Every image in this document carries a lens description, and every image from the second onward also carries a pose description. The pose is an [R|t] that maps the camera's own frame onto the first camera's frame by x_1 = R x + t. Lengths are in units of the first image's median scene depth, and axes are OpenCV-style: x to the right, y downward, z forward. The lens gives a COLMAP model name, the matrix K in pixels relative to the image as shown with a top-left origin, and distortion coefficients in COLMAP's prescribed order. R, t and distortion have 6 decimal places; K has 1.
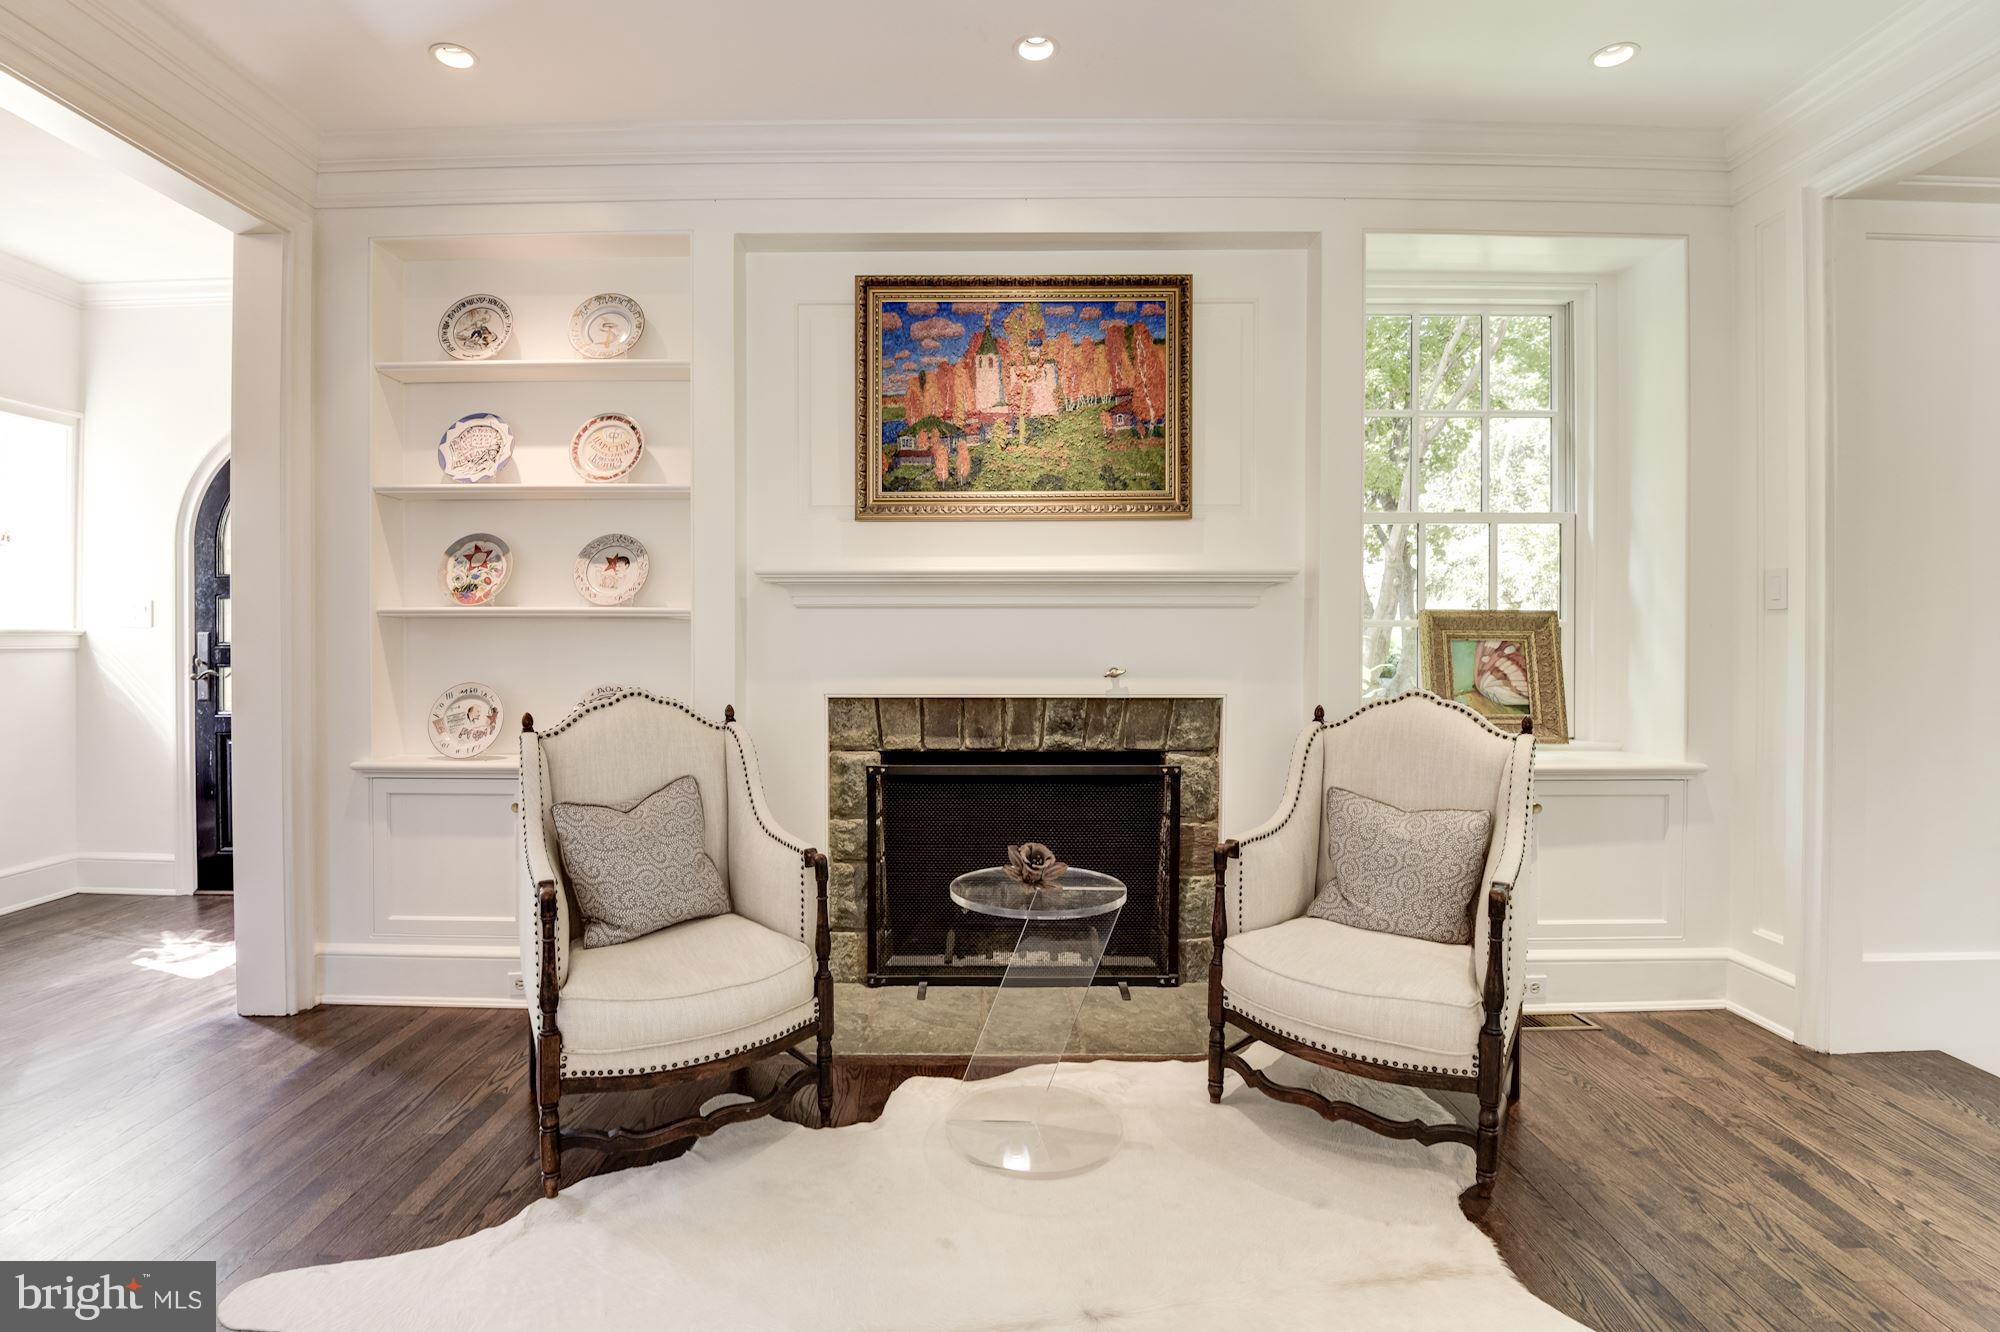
lens RADIAL K [[925.7, 0, 996.0], [0, 925.7, 650.3], [0, 0, 1]] dist [0.018915, -0.004390]
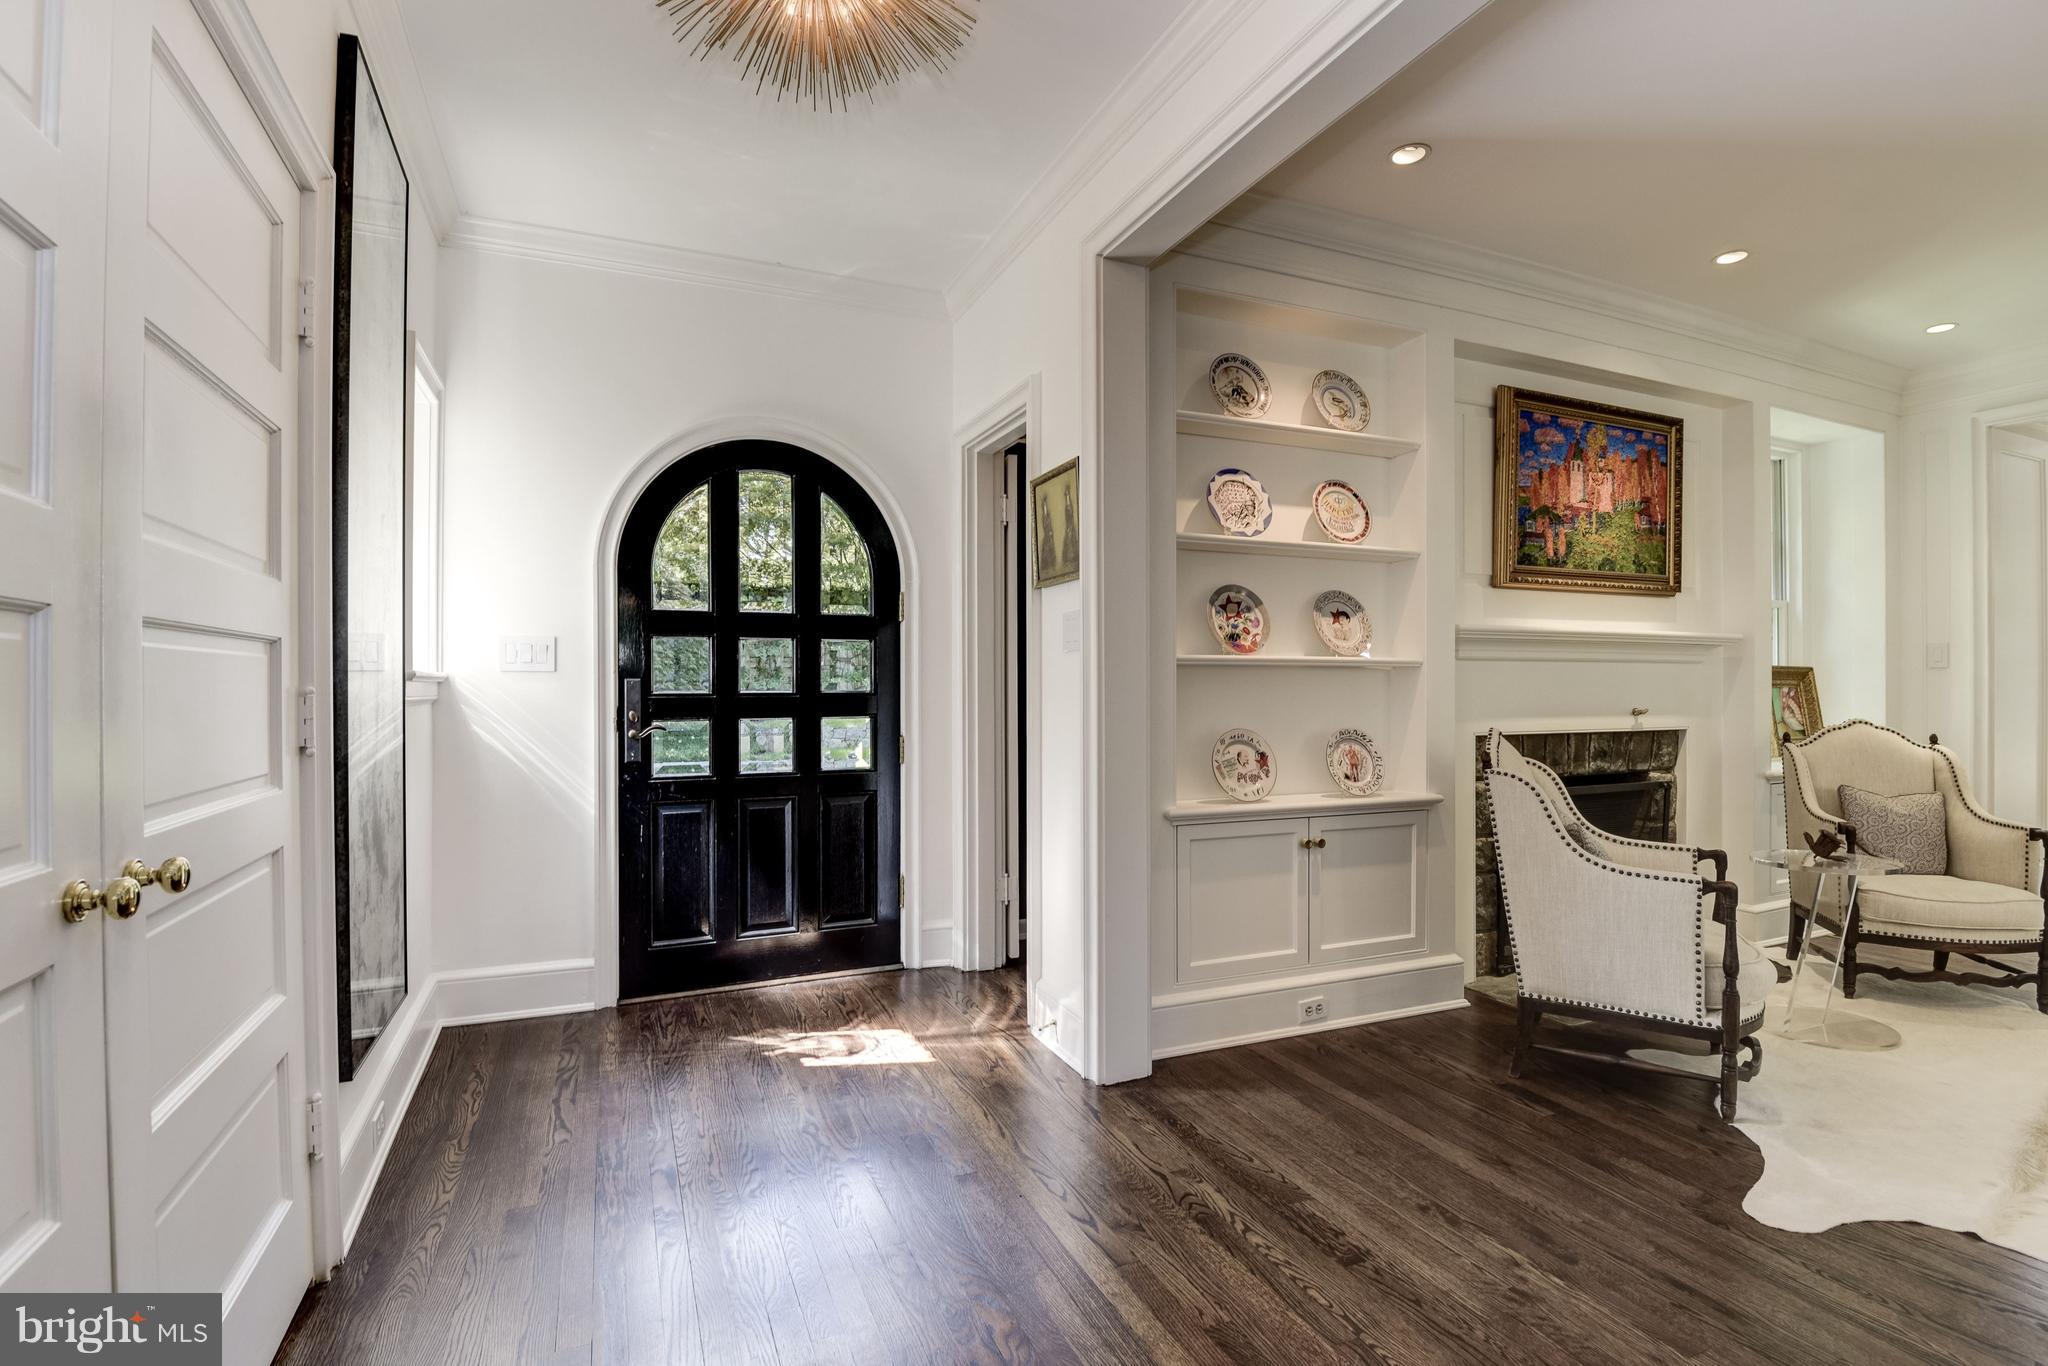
lens RADIAL K [[947.9, 0, 1024.9], [0, 947.9, 689.6], [0, 0, 1]] dist [0.018915, -0.004390]
pose [[0.903093, -0.002215, 0.429440, -1.239111], [0.006015, 0.999954, -0.007491, -0.002312], [-0.429403, 0.009348, 0.903065, 0.151405]]
